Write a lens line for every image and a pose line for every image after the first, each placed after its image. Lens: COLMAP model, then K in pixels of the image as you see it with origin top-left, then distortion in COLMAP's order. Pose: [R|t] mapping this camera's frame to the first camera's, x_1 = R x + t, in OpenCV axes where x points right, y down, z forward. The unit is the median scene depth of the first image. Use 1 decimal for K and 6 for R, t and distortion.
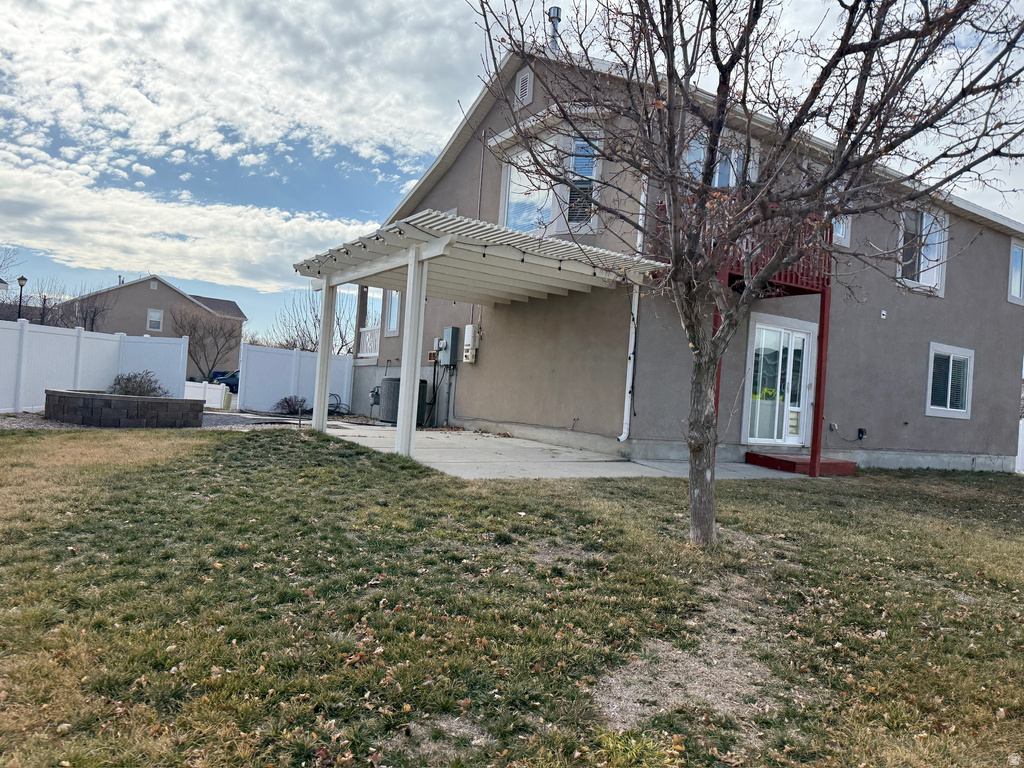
lens RADIAL K [[741.3, 0, 508.9], [0, 741.3, 385.3], [0, 0, 1]] dist [0.052640, -0.061741]
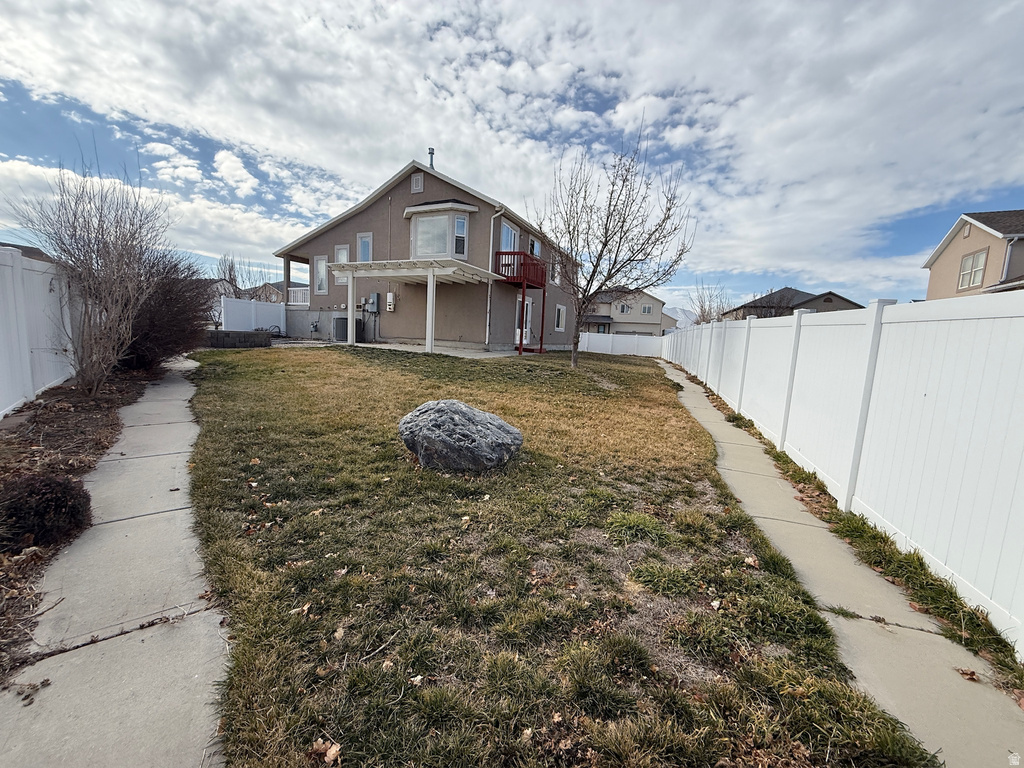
lens RADIAL K [[406.4, 0, 504.8], [0, 406.4, 384.9], [0, 0, 1]] dist [-0.000063, 0.001404]
pose [[0.830893, -0.096010, 0.548087, -0.448134], [-0.001465, 0.984621, 0.174700, -0.026949], [-0.556431, -0.145960, 0.817974, -0.183869]]
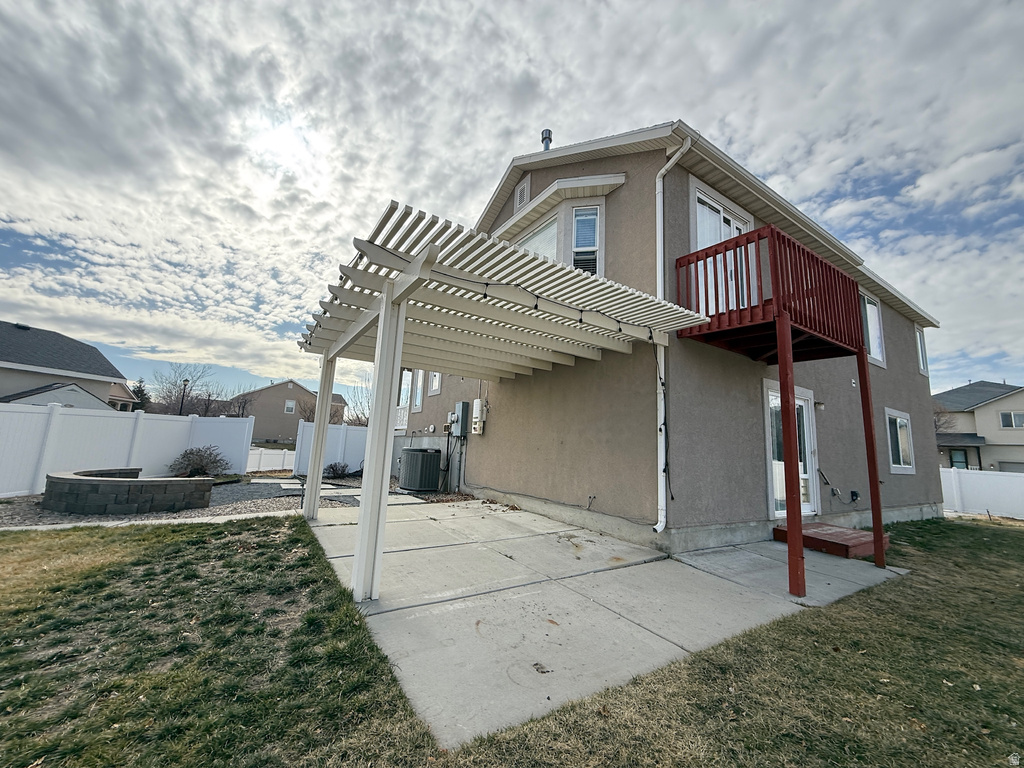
lens RADIAL K [[406.4, 0, 509.2], [0, 406.4, 379.3], [0, 0, 1]] dist [-0.000063, 0.001404]
pose [[0.999761, -0.020653, 0.007169, -0.009493], [0.021479, 0.989049, -0.146015, -0.021861], [-0.004074, 0.146134, 0.989256, 0.395092]]
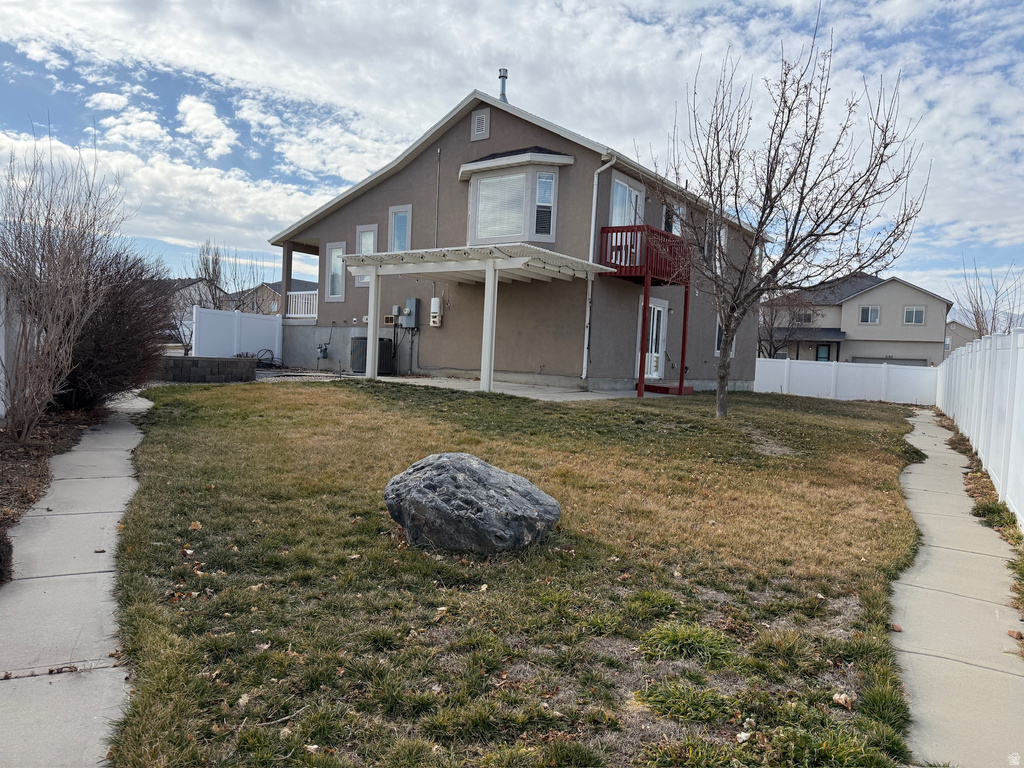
lens RADIAL K [[741.3, 0, 514.5], [0, 741.3, 391.0], [0, 0, 1]] dist [0.052640, -0.061741]
pose [[0.928637, -0.041604, 0.368649, -0.424496], [0.009964, 0.996130, 0.087320, -0.029337], [-0.370855, -0.077416, 0.925458, -0.311739]]
